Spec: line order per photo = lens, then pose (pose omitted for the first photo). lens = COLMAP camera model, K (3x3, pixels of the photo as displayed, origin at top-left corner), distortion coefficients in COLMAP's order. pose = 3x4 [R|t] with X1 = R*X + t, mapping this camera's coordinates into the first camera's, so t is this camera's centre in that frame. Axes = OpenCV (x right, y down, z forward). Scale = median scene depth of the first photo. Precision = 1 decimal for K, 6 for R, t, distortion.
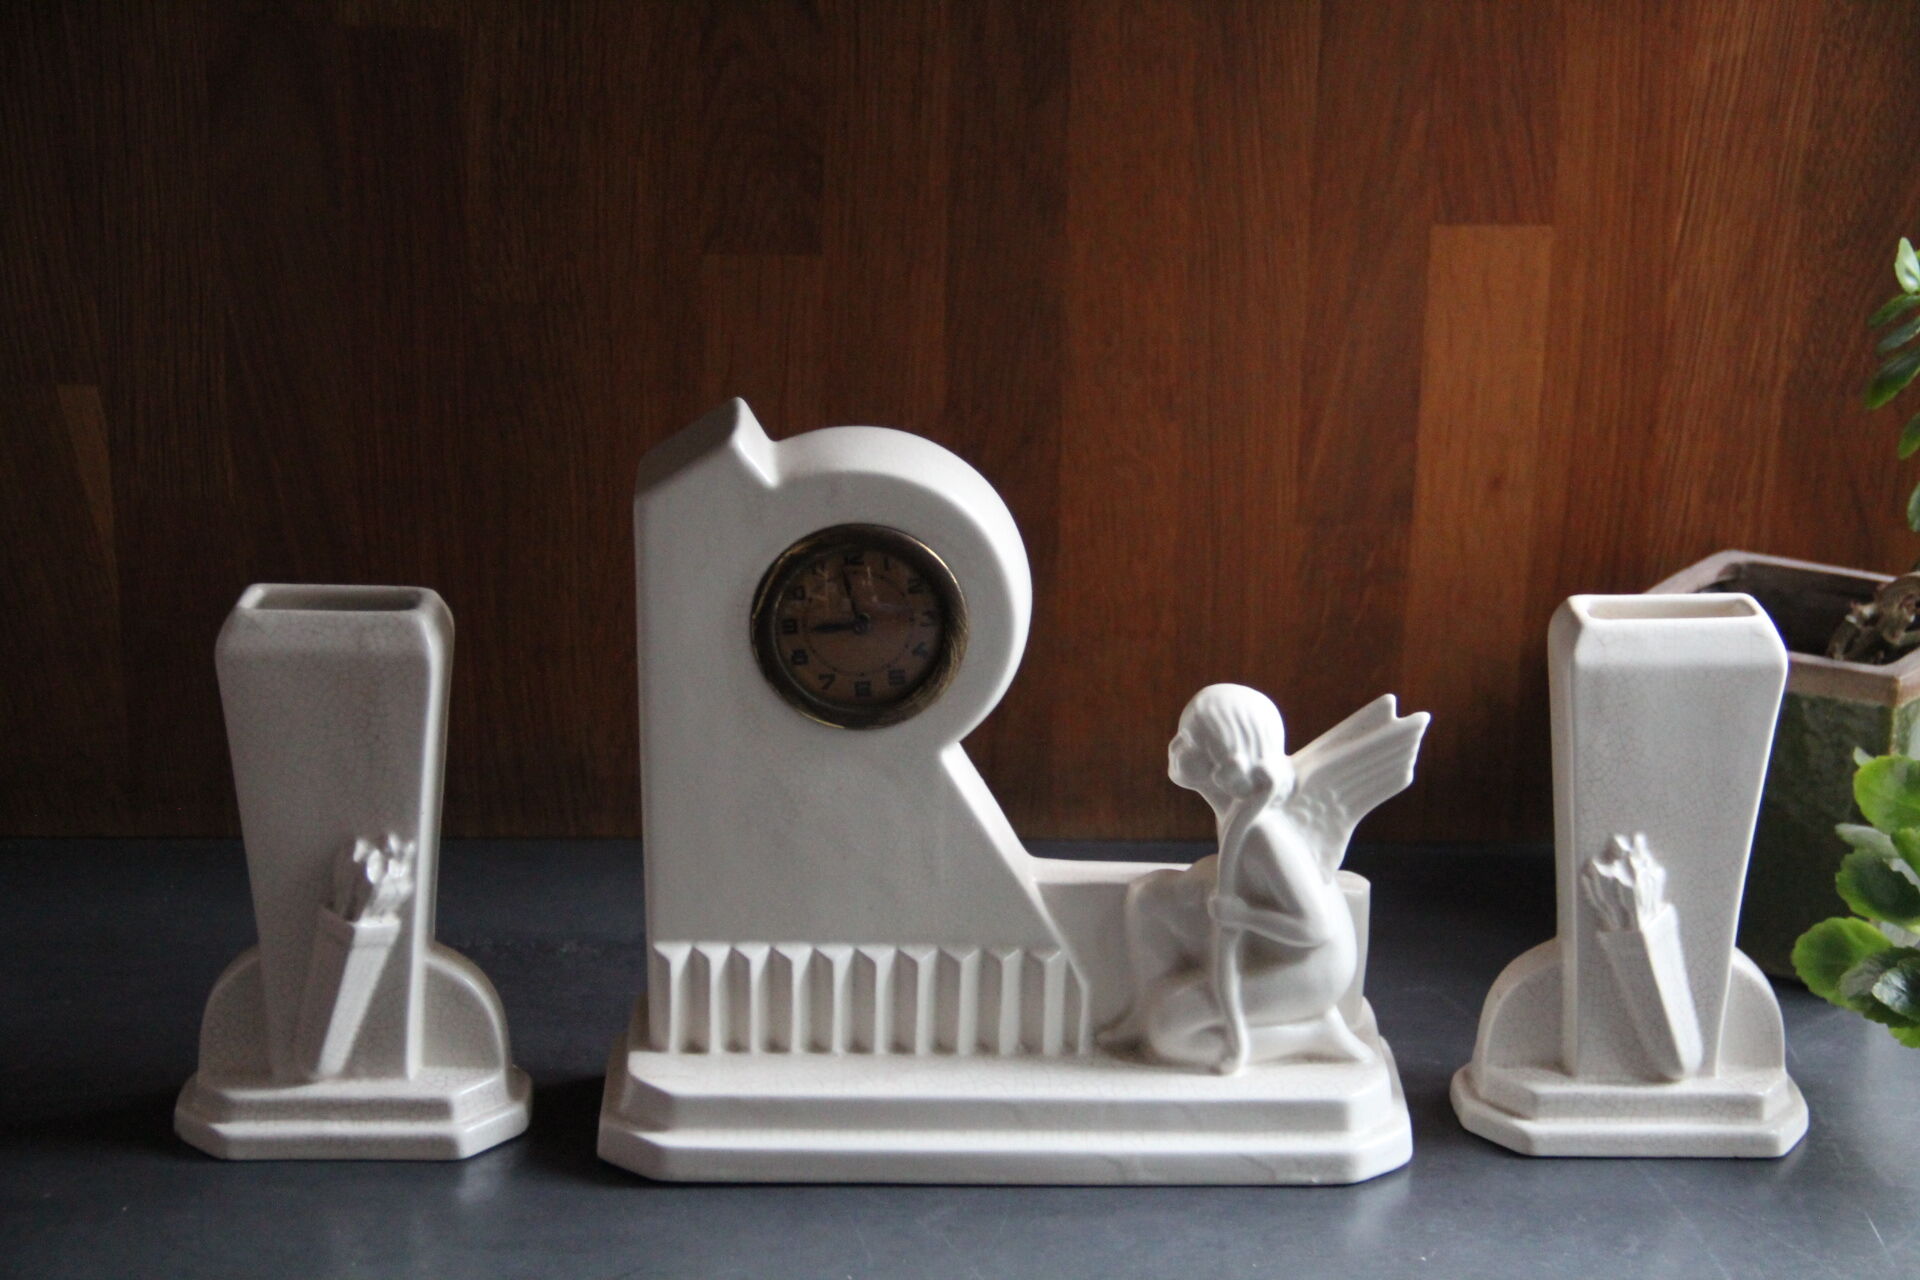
lens RADIAL K [[3565.2, 0, 1029.6], [0, 3565.2, 632.5], [0, 0, 1]] dist [0.170848, 0.000000]
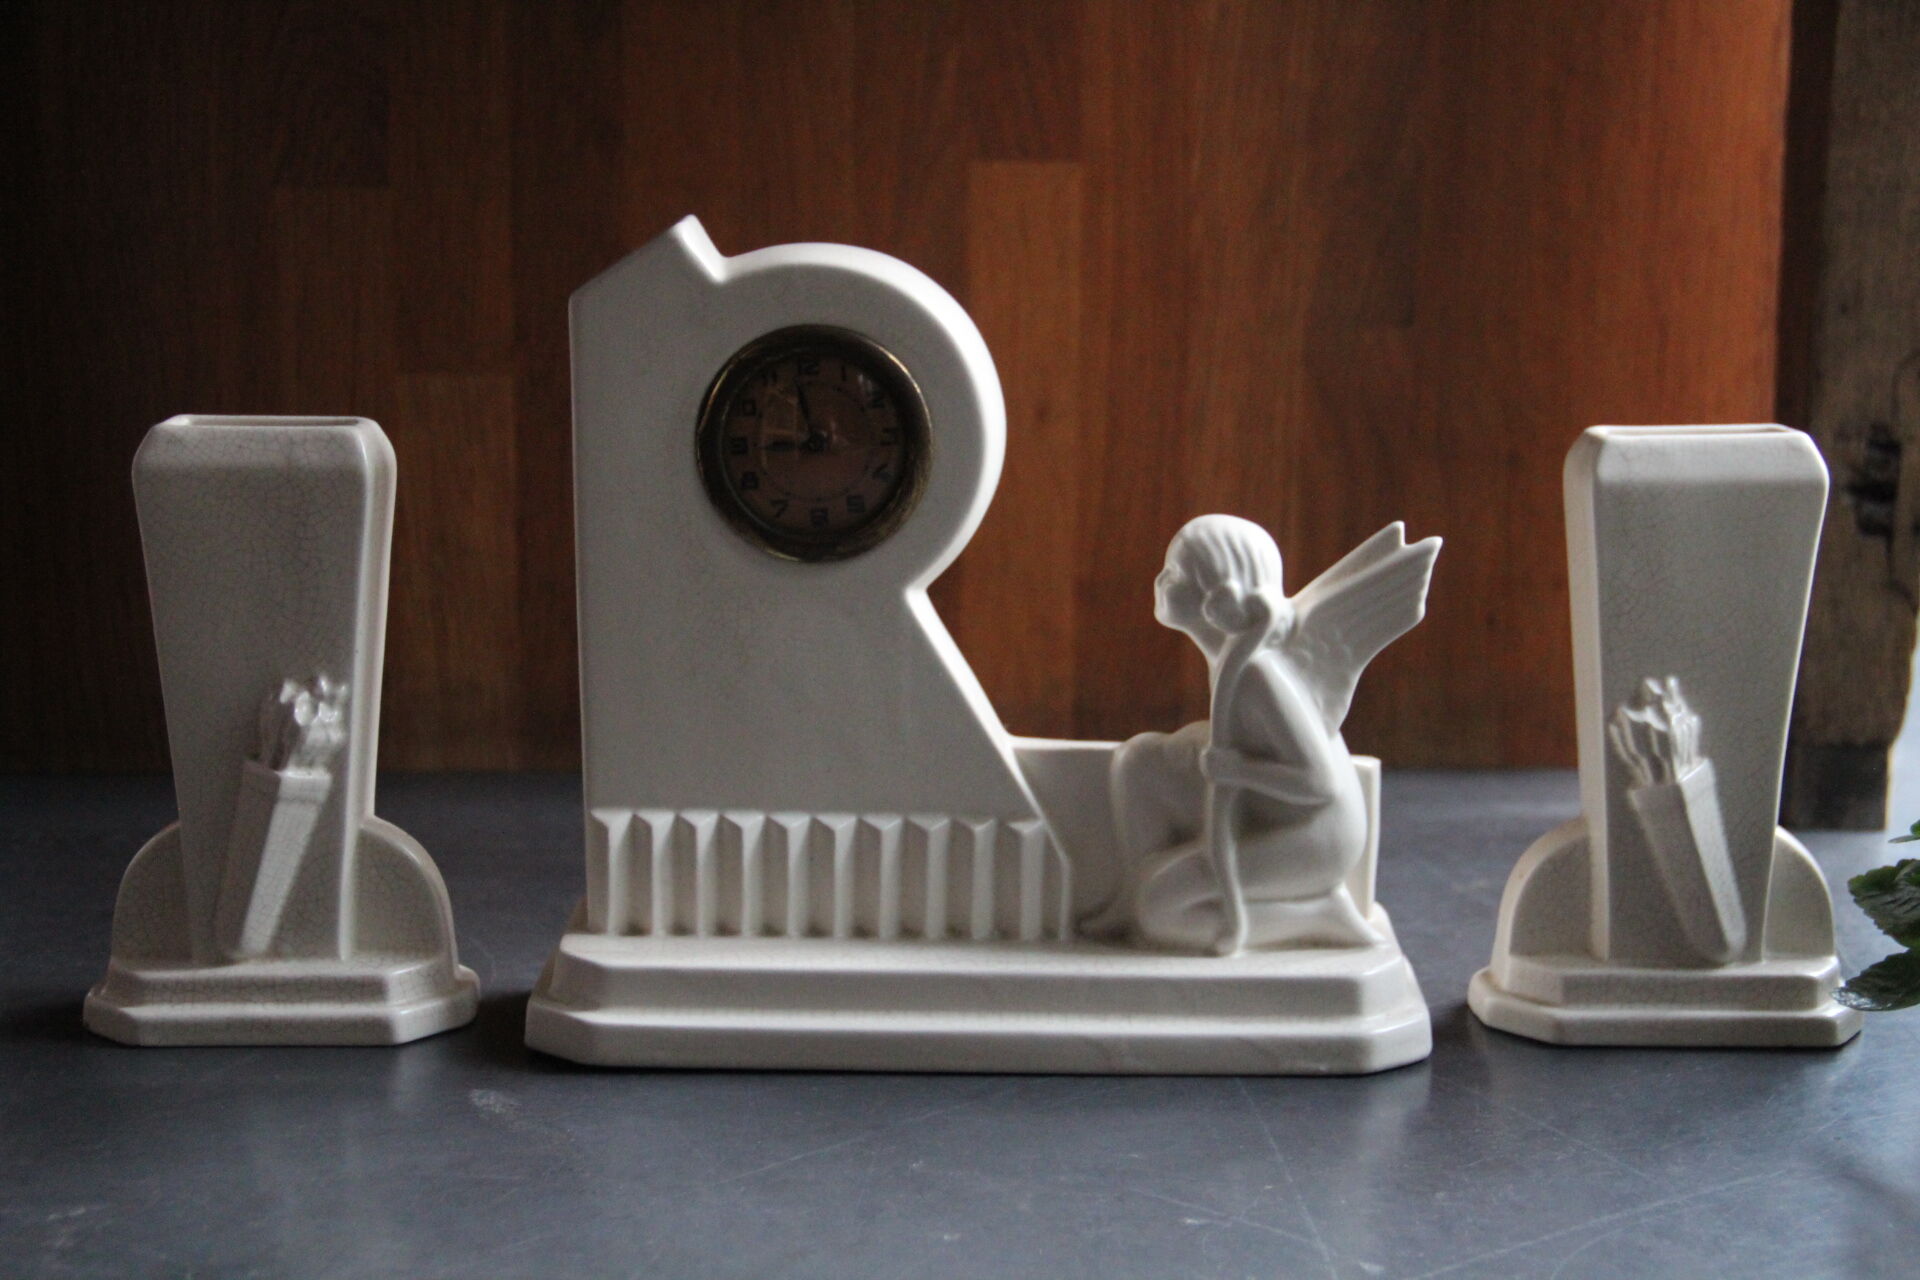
lens RADIAL K [[2826.5, 0, 965.7], [0, 2826.5, 623.6], [0, 0, 1]] dist [-0.131351, 0.000000]
pose [[0.999283, -0.005129, -0.037500, 0.017699], [-0.001158, 0.986167, -0.165752, 0.160882], [0.037831, 0.165676, 0.985454, 0.289499]]
